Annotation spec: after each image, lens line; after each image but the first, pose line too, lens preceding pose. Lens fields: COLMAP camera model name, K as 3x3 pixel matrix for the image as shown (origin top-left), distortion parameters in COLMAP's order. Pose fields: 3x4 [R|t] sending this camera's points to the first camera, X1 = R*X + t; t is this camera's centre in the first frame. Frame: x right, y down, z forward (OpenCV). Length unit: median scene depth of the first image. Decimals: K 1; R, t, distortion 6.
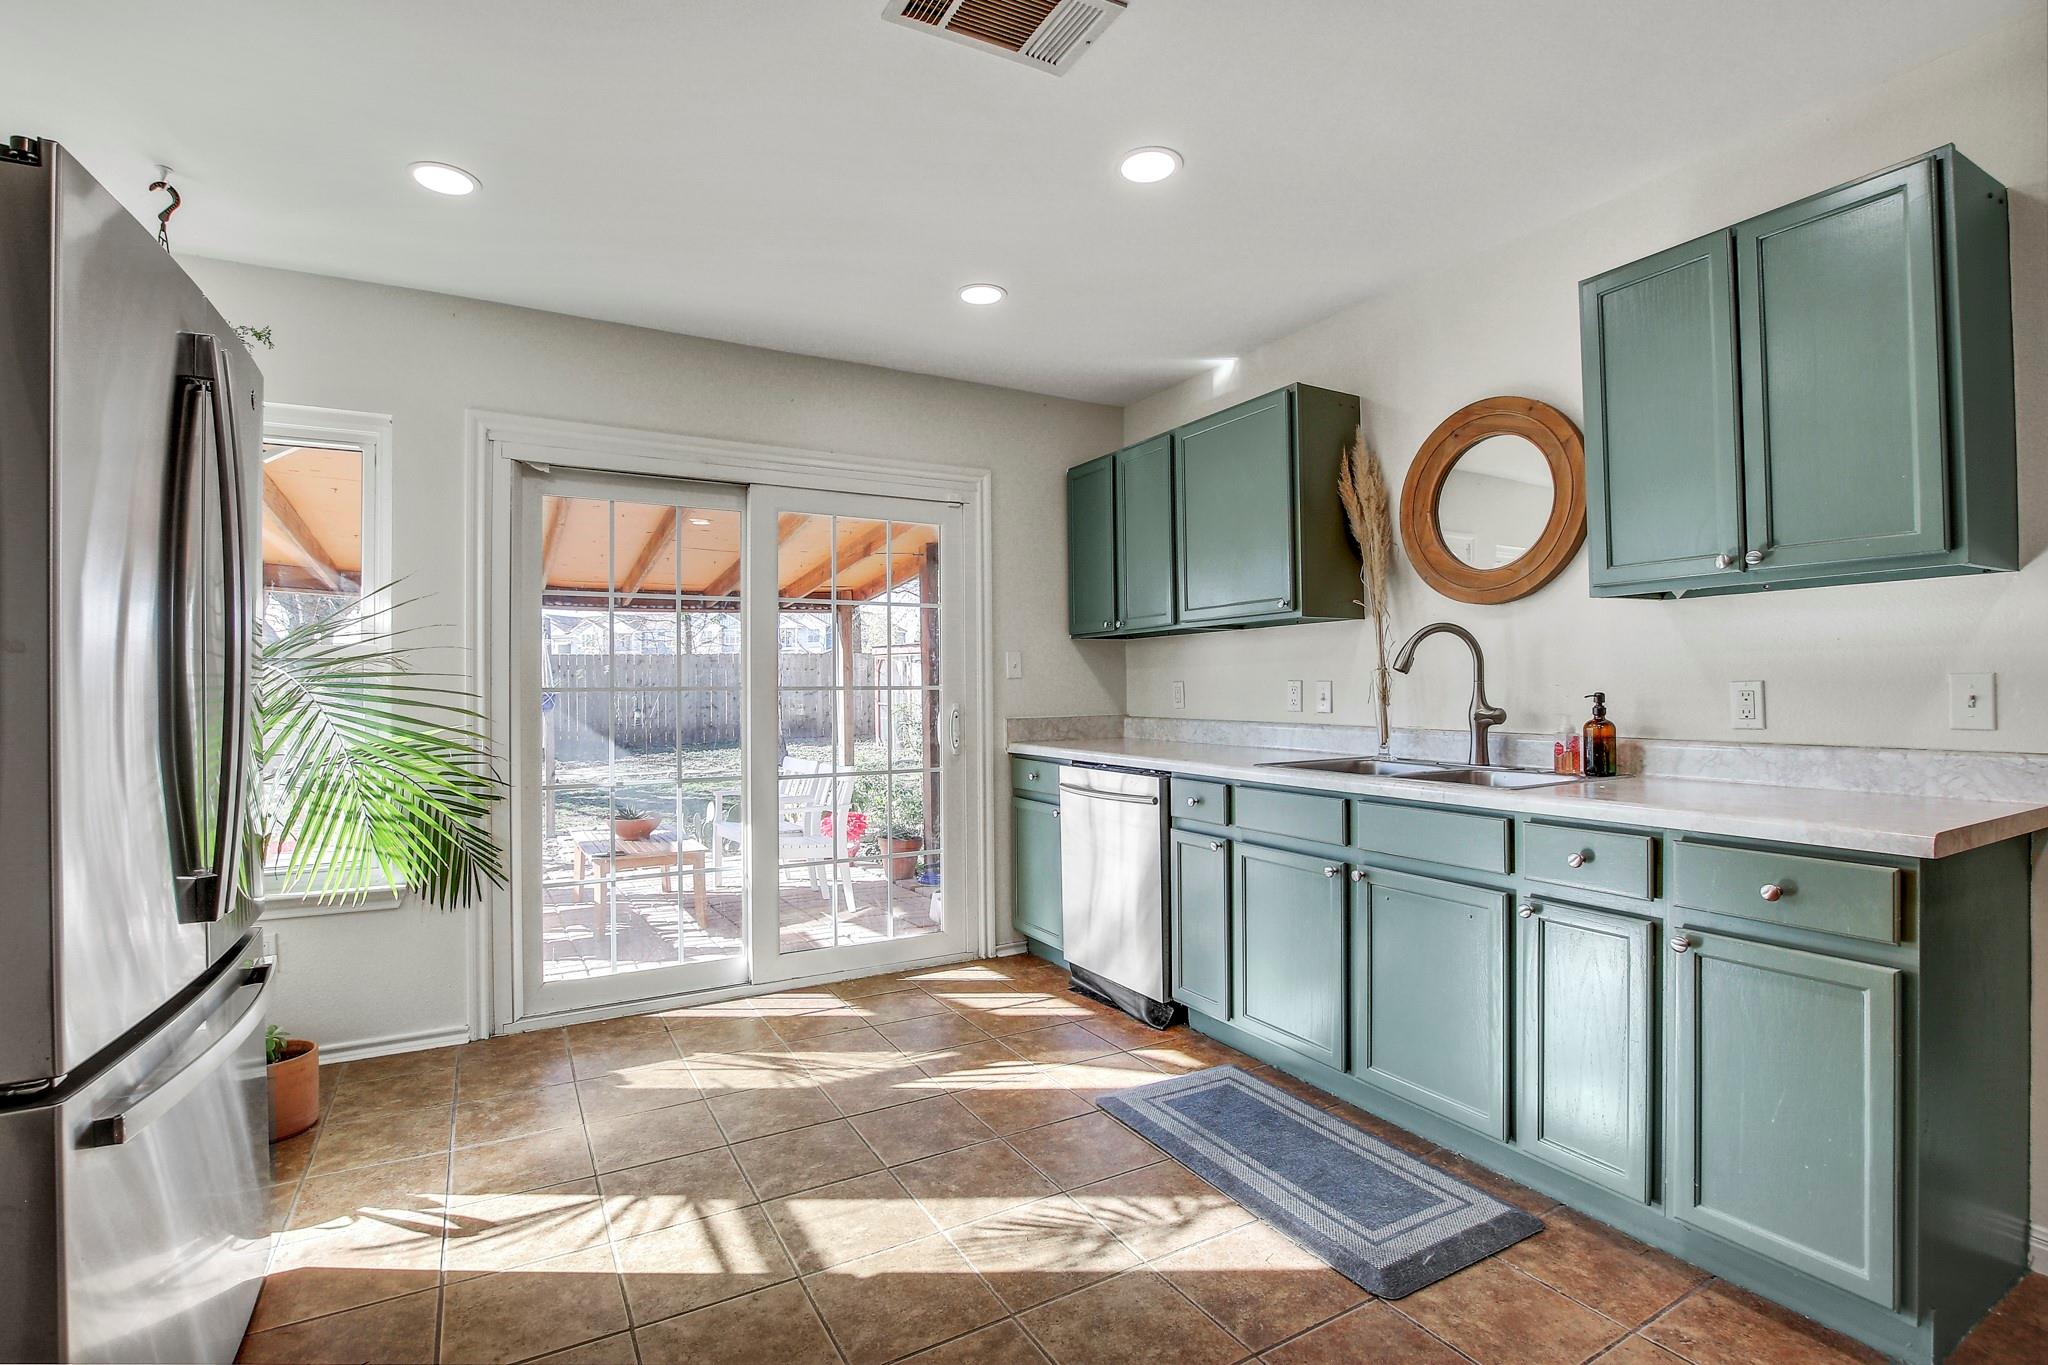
lens RADIAL K [[944.9, 0, 1029.5], [0, 944.9, 679.5], [0, 0, 1]] dist [-0.034829, 0.004158]
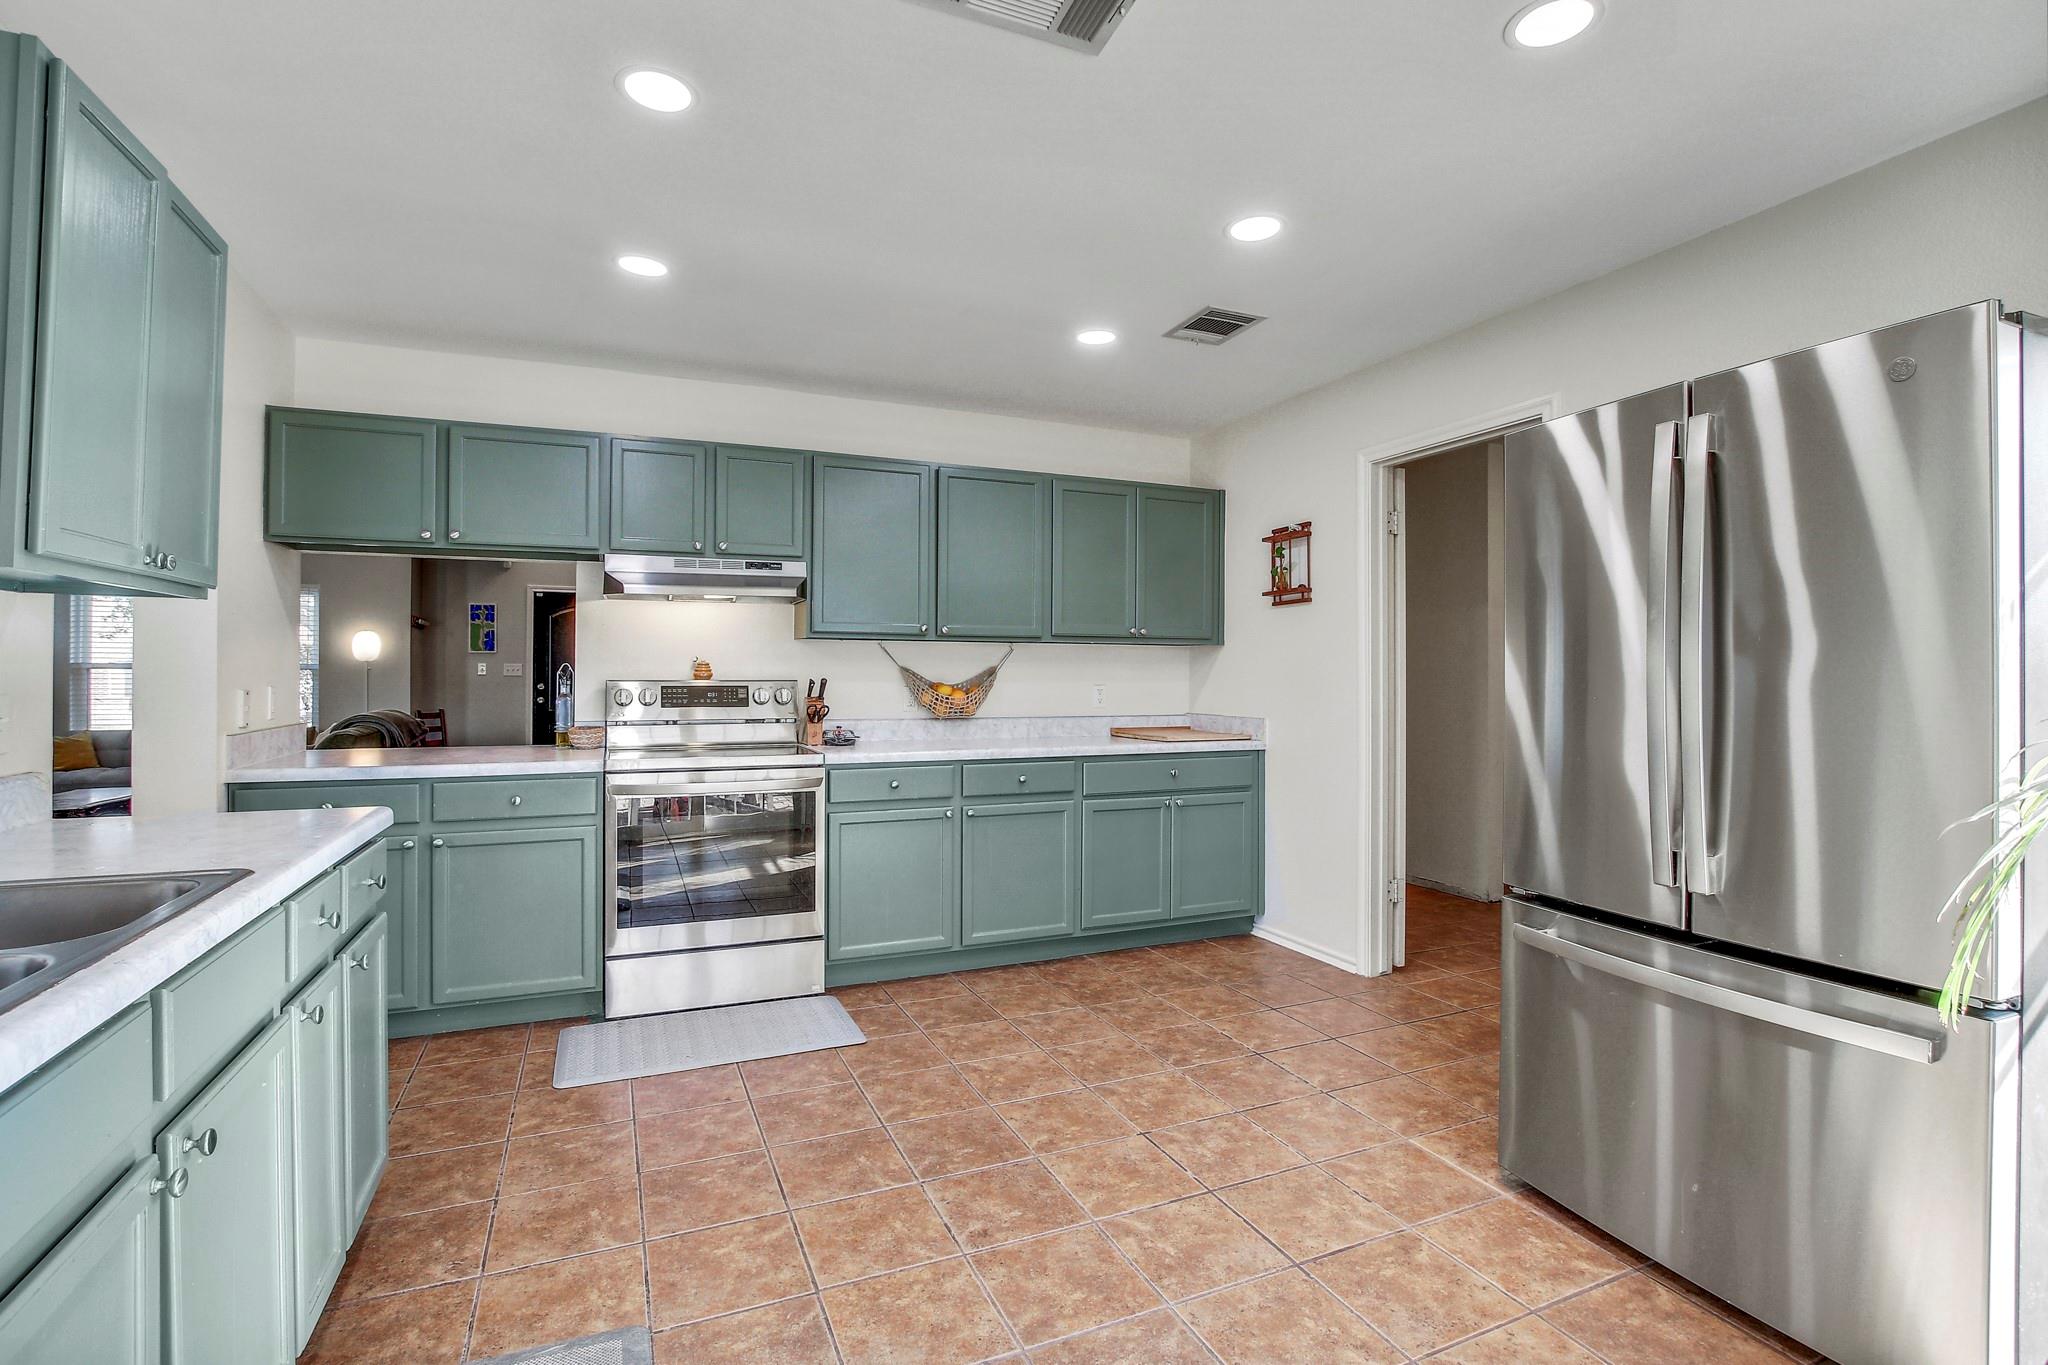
lens RADIAL K [[944.9, 0, 1016.3], [0, 944.9, 668.4], [0, 0, 1]] dist [-0.034829, 0.004158]
pose [[-0.993591, 0.007991, 0.112752, -0.072119], [0.005747, 0.999779, -0.020208, -0.003642], [-0.112889, -0.019431, -0.993418, 1.173162]]
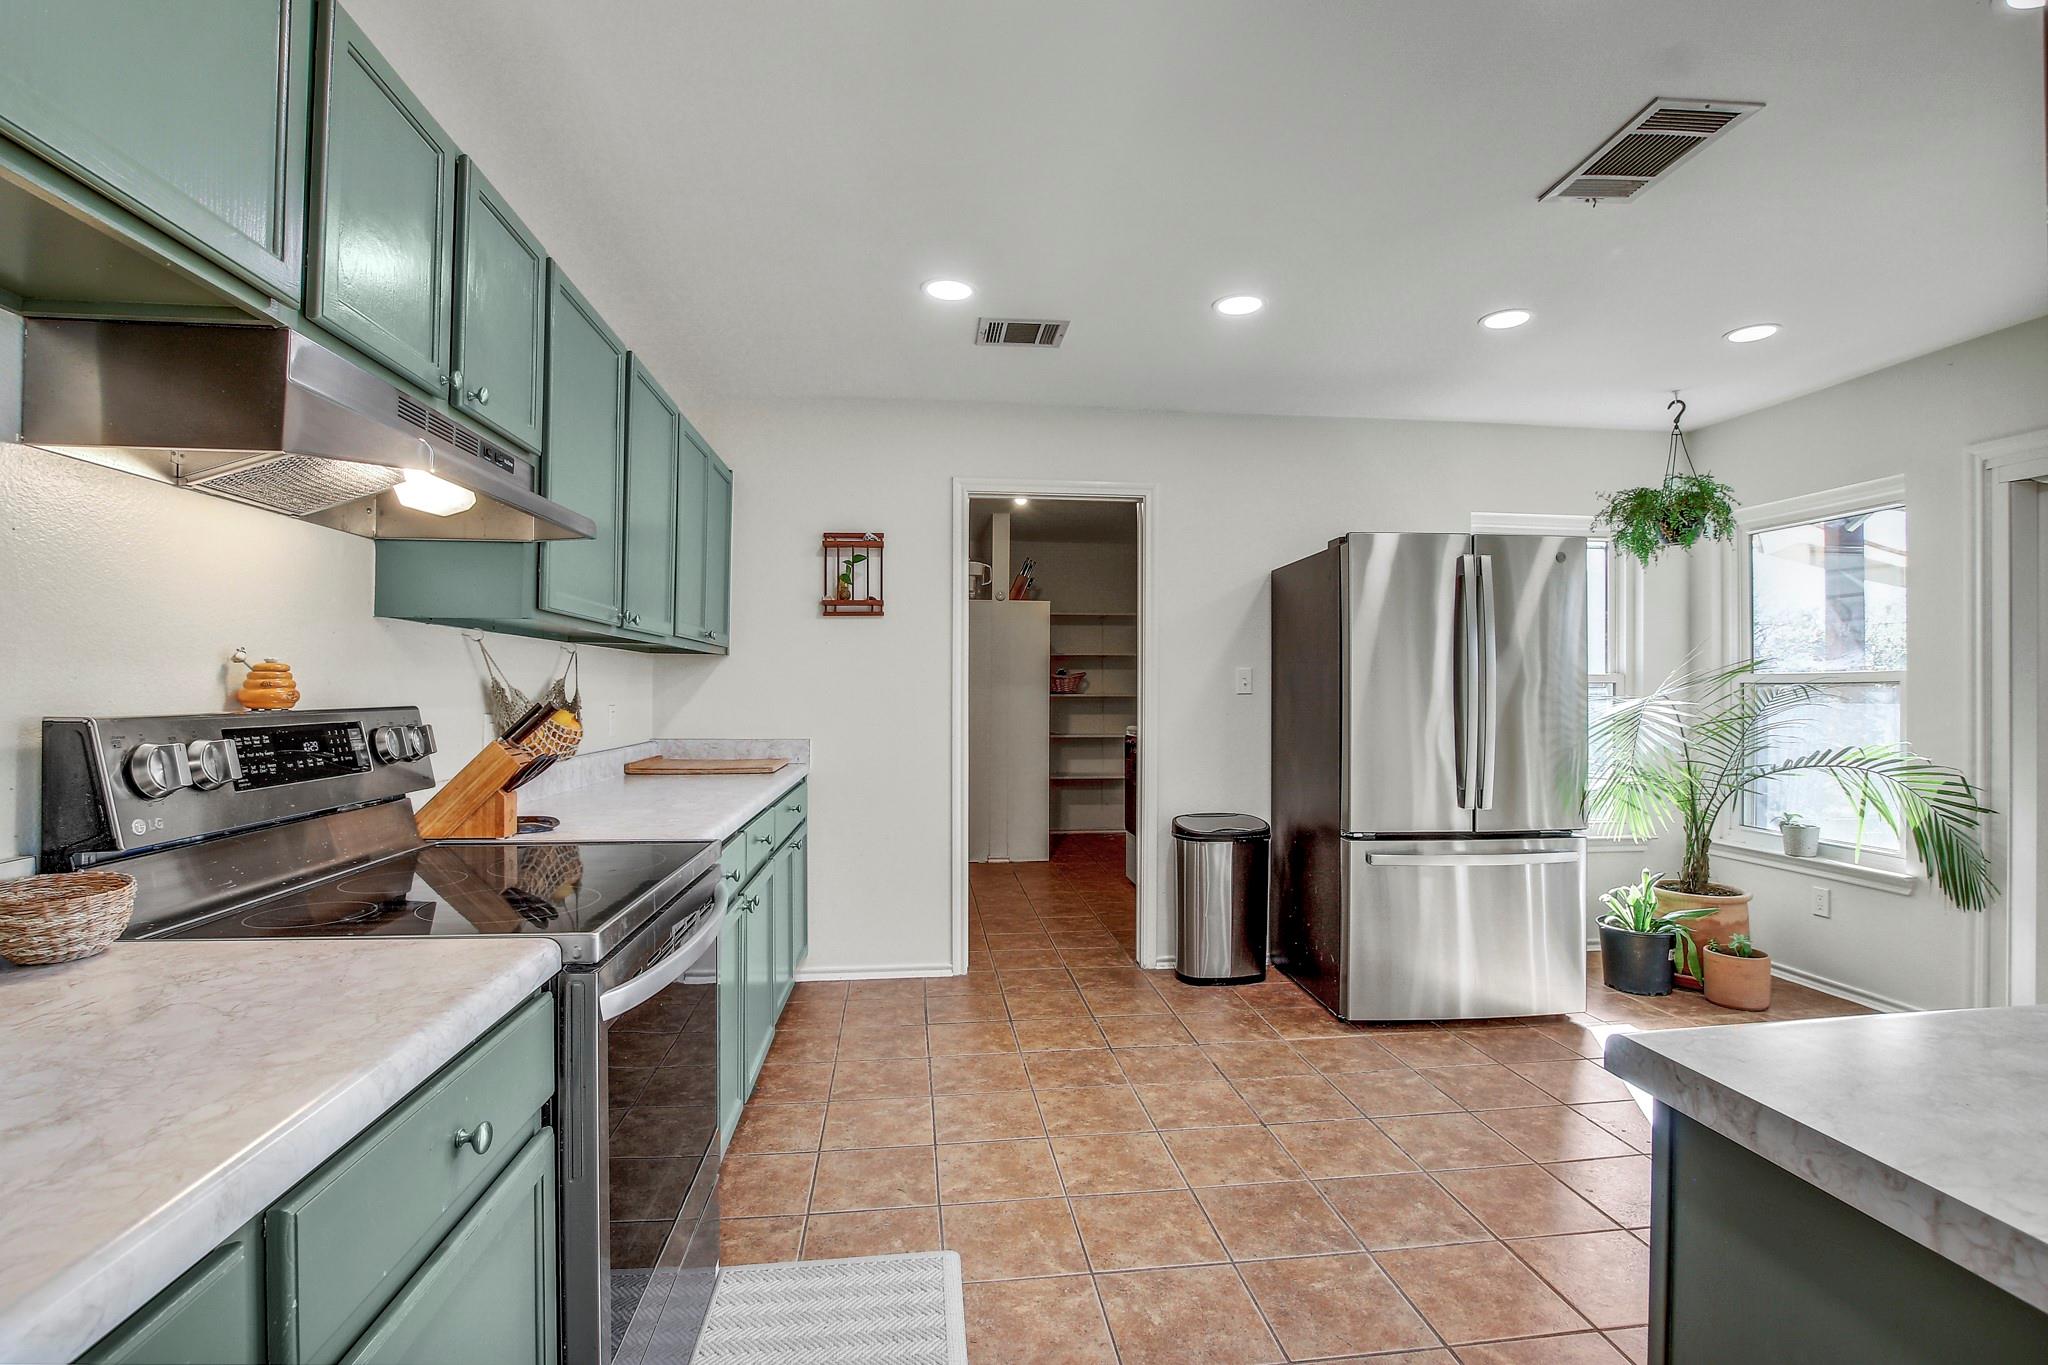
lens RADIAL K [[944.9, 0, 1022.6], [0, 944.9, 687.4], [0, 0, 1]] dist [-0.034829, 0.004158]
pose [[-0.394890, 0.007996, -0.918694, 0.845026], [0.010548, 0.999936, 0.004169, -0.029214], [0.918668, -0.008044, -0.394948, 0.448651]]
